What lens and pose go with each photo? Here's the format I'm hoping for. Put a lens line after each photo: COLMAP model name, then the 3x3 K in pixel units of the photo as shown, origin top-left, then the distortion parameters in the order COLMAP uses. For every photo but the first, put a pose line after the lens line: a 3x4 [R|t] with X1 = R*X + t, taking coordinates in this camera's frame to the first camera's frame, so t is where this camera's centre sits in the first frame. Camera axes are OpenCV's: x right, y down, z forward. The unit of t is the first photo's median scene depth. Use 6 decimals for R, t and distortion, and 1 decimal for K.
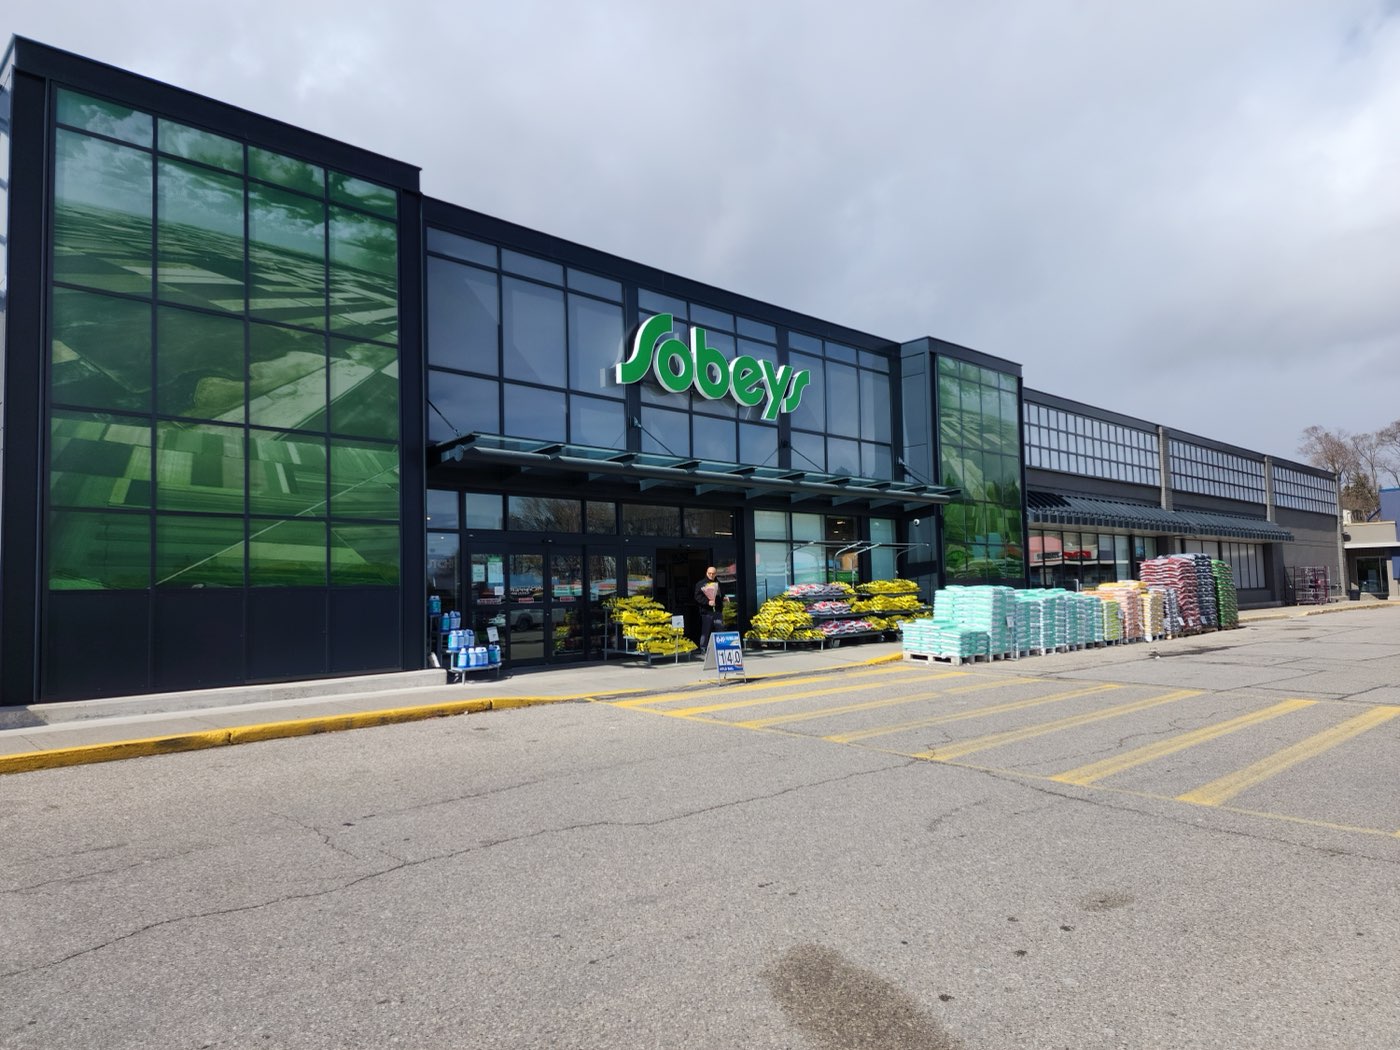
lens RADIAL K [[929.7, 0, 699.2], [0, 929.7, 536.9], [0, 0, 1]] dist [0.113570, -0.094743]
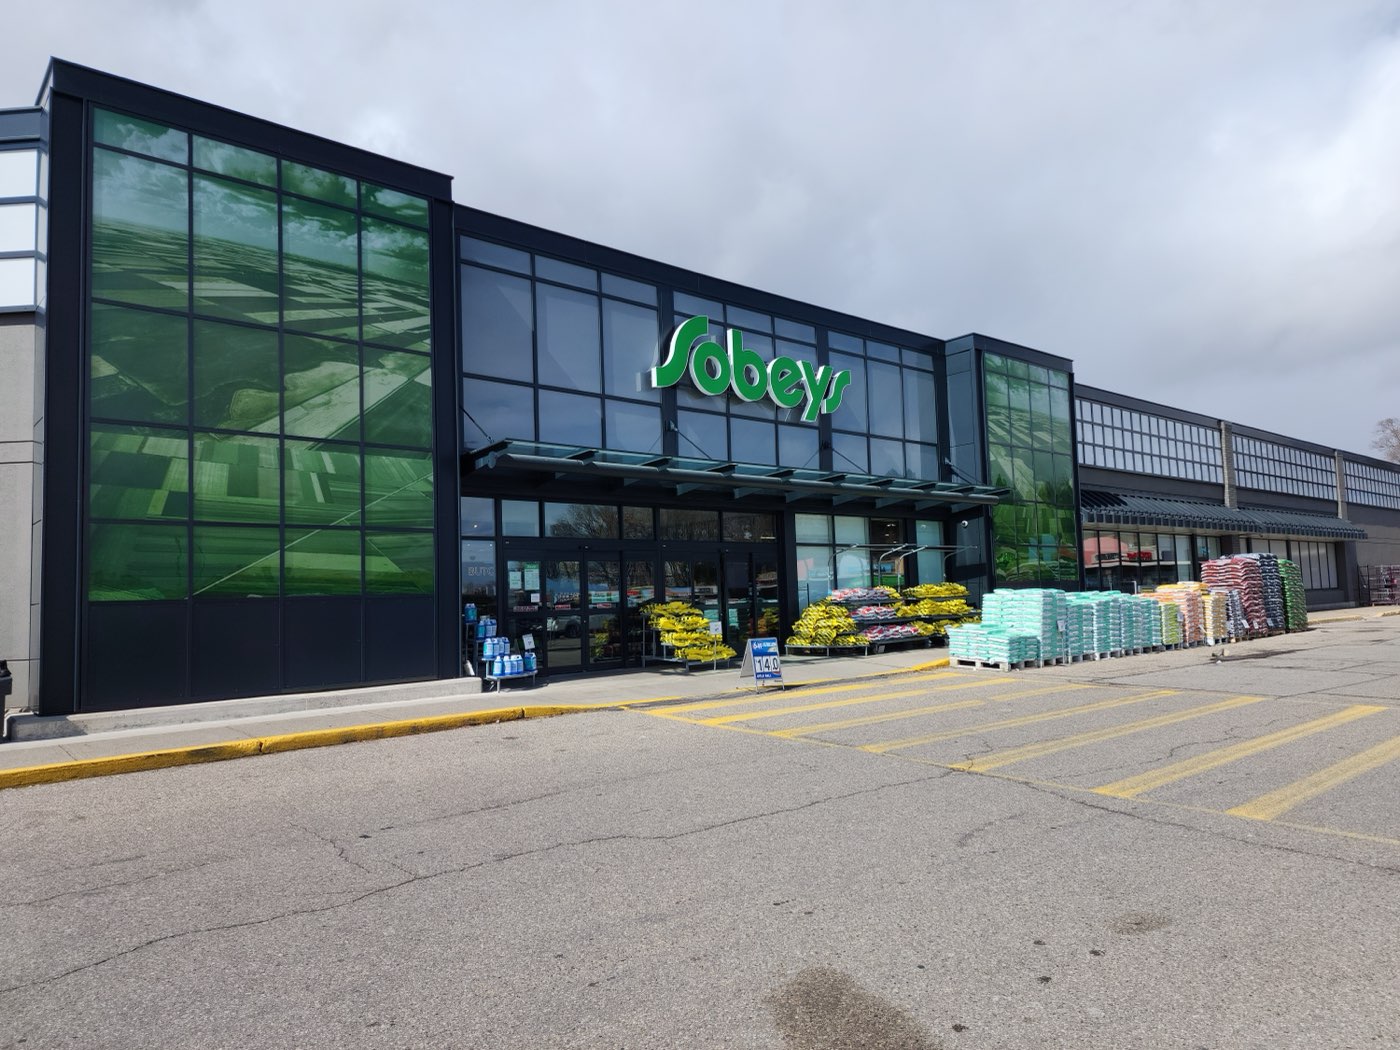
lens RADIAL K [[936.8, 0, 705.1], [0, 936.8, 533.7], [0, 0, 1]] dist [0.104019, -0.087074]
pose [[0.998773, -0.011571, -0.048160, 0.012305], [0.011174, 0.999901, -0.008504, -0.000090], [0.048254, 0.007955, 0.998803, 0.007254]]
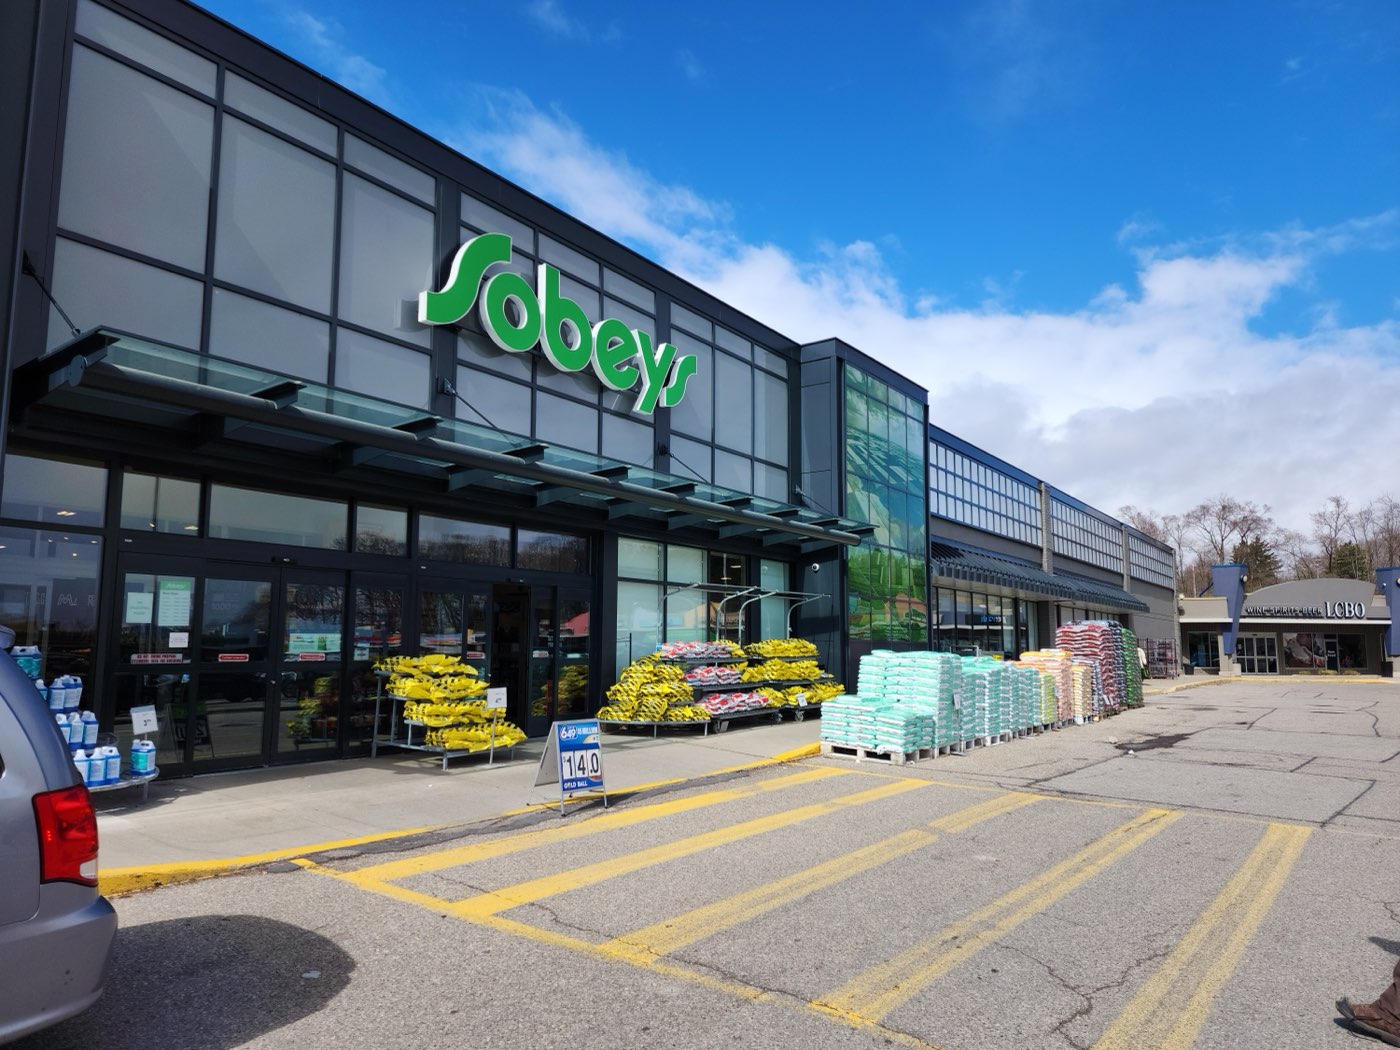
lens RADIAL K [[929.7, 0, 699.2], [0, 929.7, 536.9], [0, 0, 1]] dist [0.113570, -0.094743]
pose [[0.983748, 0.048776, 0.172800, -0.002708], [-0.038270, 0.997240, -0.063621, 0.015474], [-0.175426, 0.055974, 0.982900, 0.292520]]
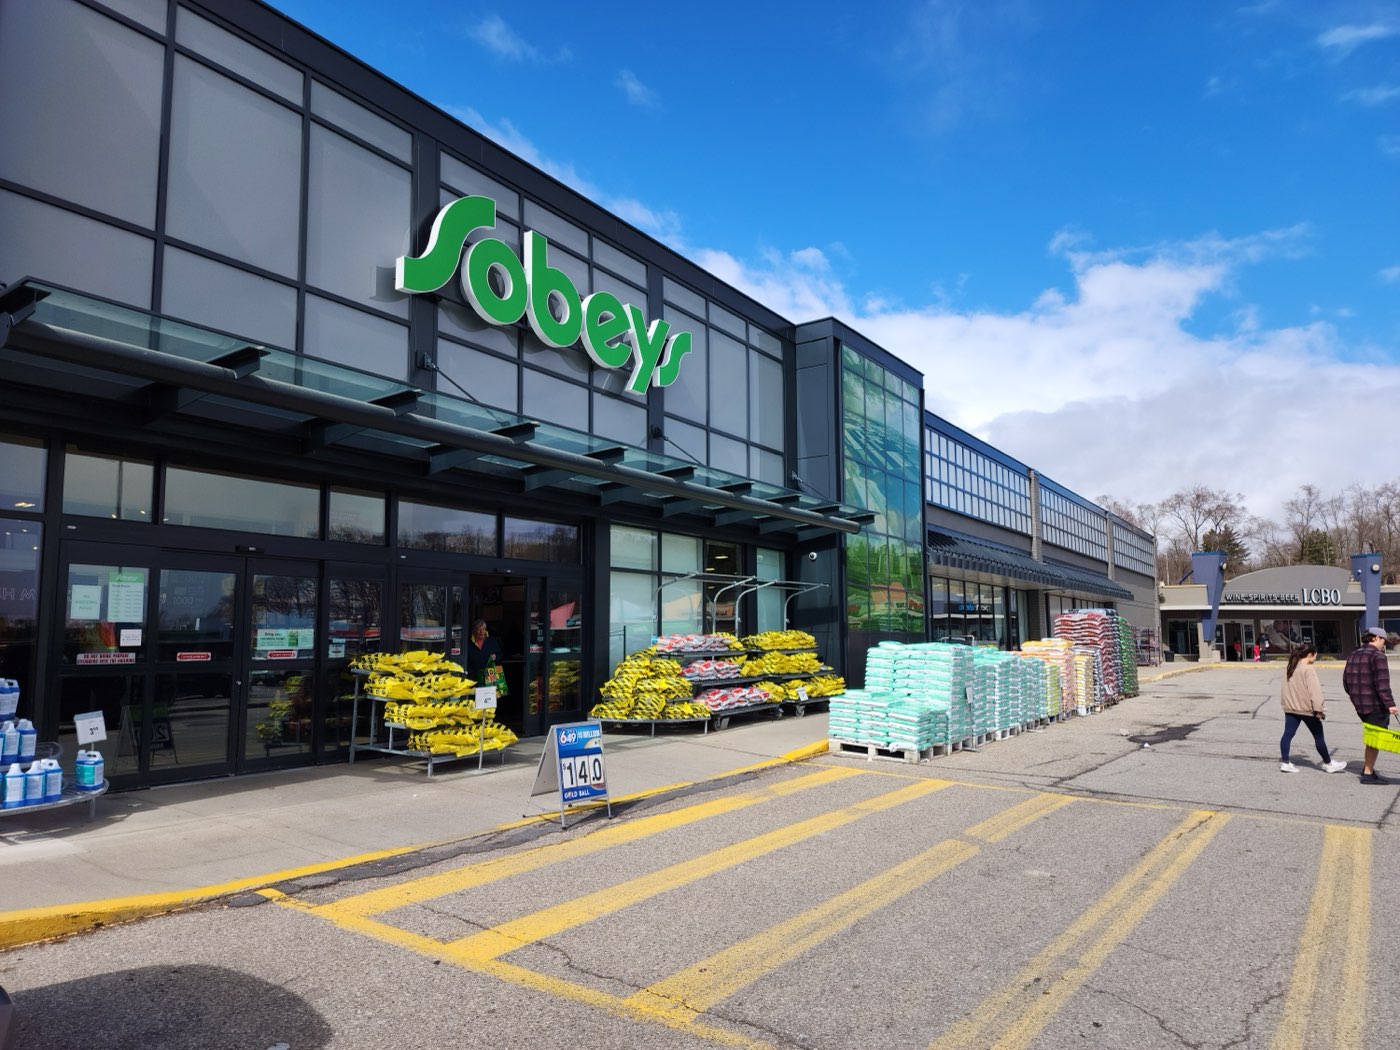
lens RADIAL K [[925.6, 0, 699.7], [0, 925.6, 541.5], [0, 0, 1]] dist [0.109777, -0.094337]
pose [[0.979461, 0.040621, 0.197501, -0.009646], [-0.031039, 0.998197, -0.051377, 0.017287], [-0.199232, 0.044192, 0.978955, 0.337995]]
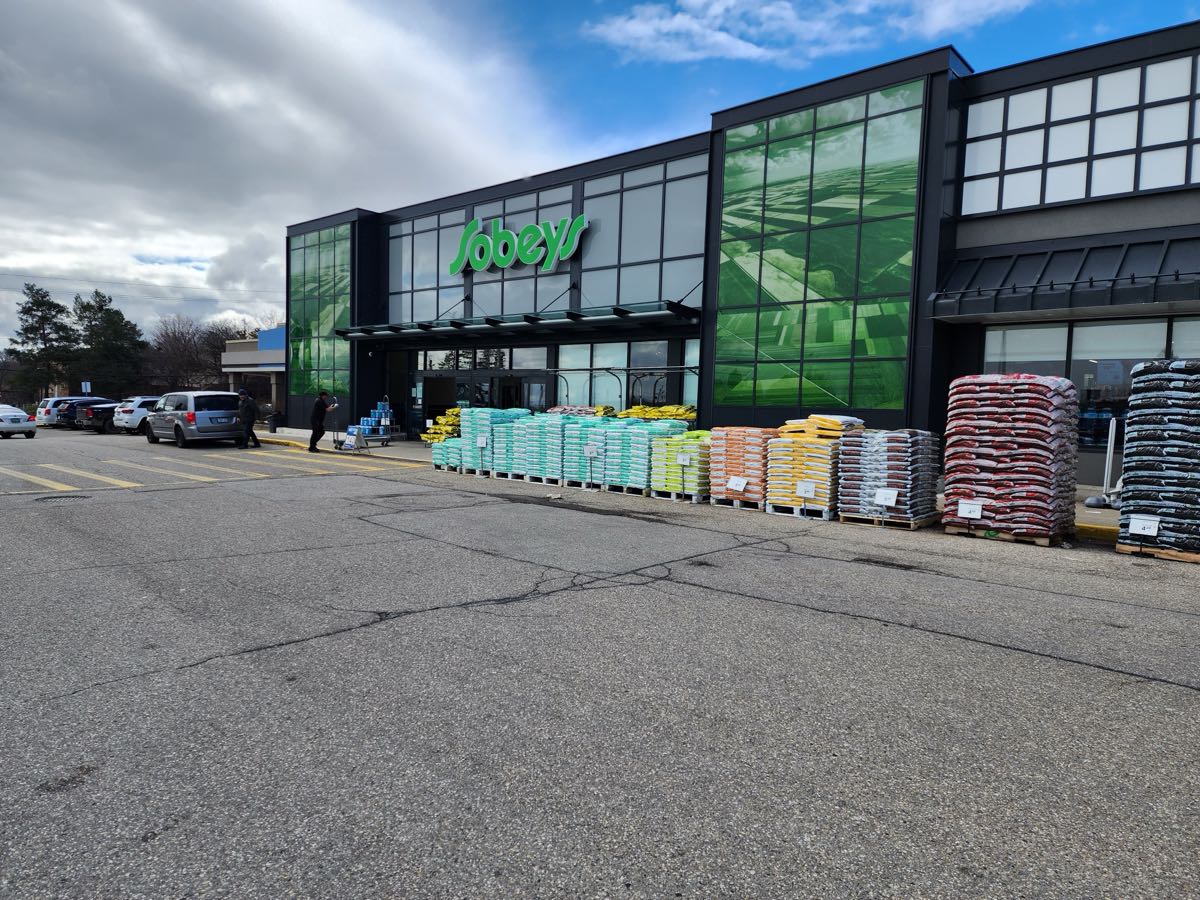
lens RADIAL K [[795.2, 0, 612.5], [0, 795.2, 454.3], [0, 0, 1]] dist [0.107641, -0.095853]
pose [[0.059597, 0.083060, -0.994761, 1.195619], [0.029438, 0.995953, 0.084923, 0.029931], [0.997788, -0.034345, 0.056910, 1.052136]]
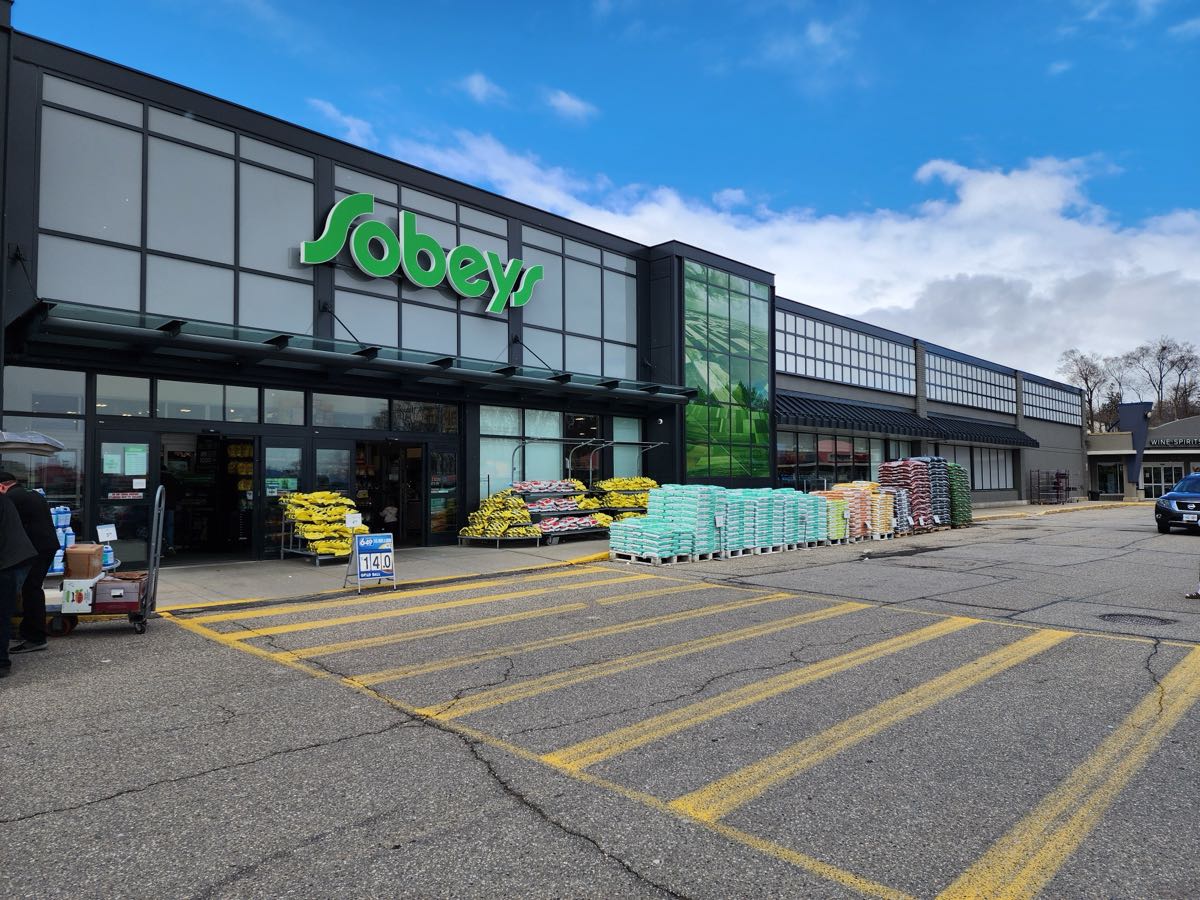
lens RADIAL K [[790.4, 0, 594.7], [0, 790.4, 447.4], [0, 0, 1]] dist [0.111870, -0.098568]
pose [[0.999285, 0.017819, 0.033341, 0.161548], [-0.018270, 0.999745, 0.013277, 0.002932], [-0.033096, -0.013876, 0.999356, 0.161103]]
